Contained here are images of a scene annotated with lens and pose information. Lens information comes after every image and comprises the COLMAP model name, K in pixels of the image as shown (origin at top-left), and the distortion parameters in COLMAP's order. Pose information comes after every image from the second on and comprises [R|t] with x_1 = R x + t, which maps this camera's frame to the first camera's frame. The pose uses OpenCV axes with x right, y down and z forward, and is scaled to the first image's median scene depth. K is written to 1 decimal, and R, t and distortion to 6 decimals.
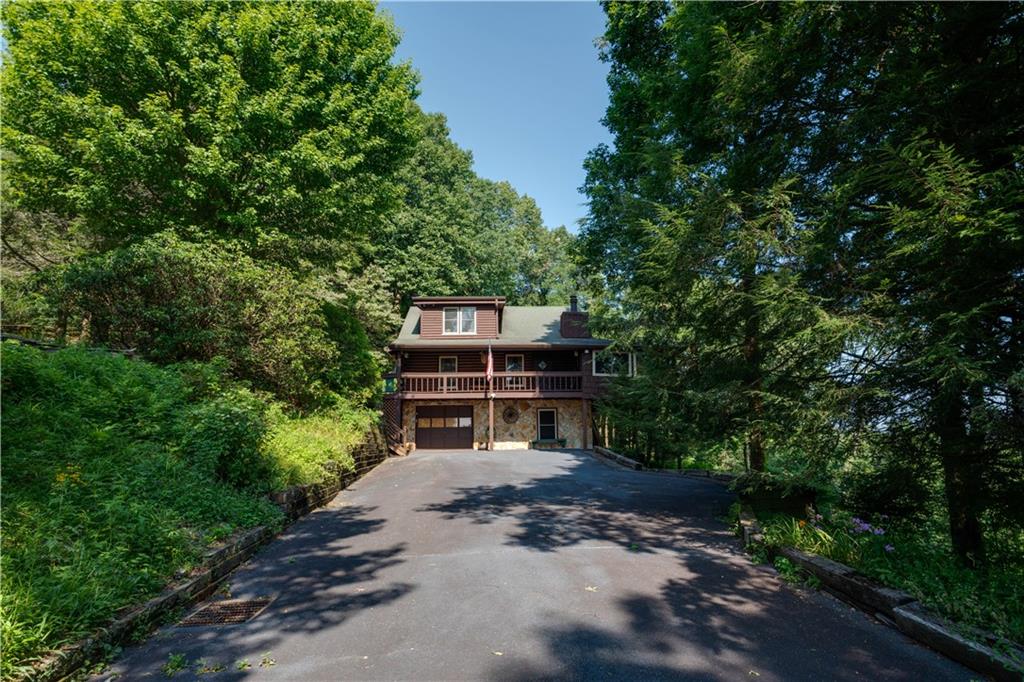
lens RADIAL K [[553.7, 0, 512.0], [0, 553.7, 341.0], [0, 0, 1]] dist [-0.000822, -0.000193]
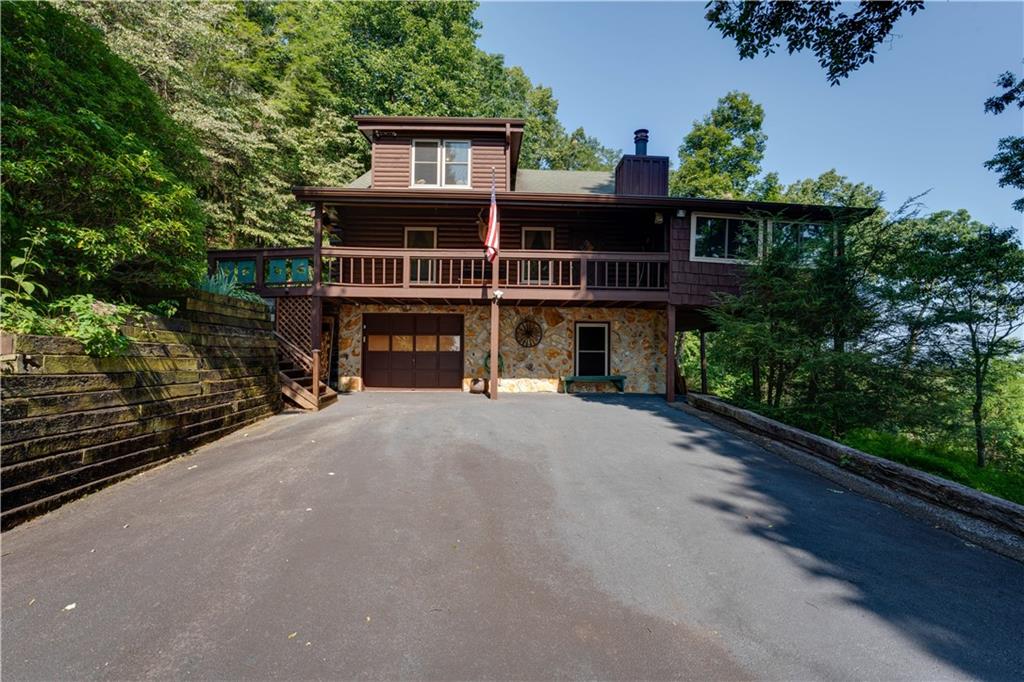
lens RADIAL K [[553.7, 0, 512.0], [0, 553.7, 341.0], [0, 0, 1]] dist [-0.000822, -0.000193]
pose [[0.999693, 0.022473, -0.010452, -0.013583], [-0.020788, 0.989917, 0.140117, 0.062942], [0.013496, -0.139857, 0.990080, 0.436801]]
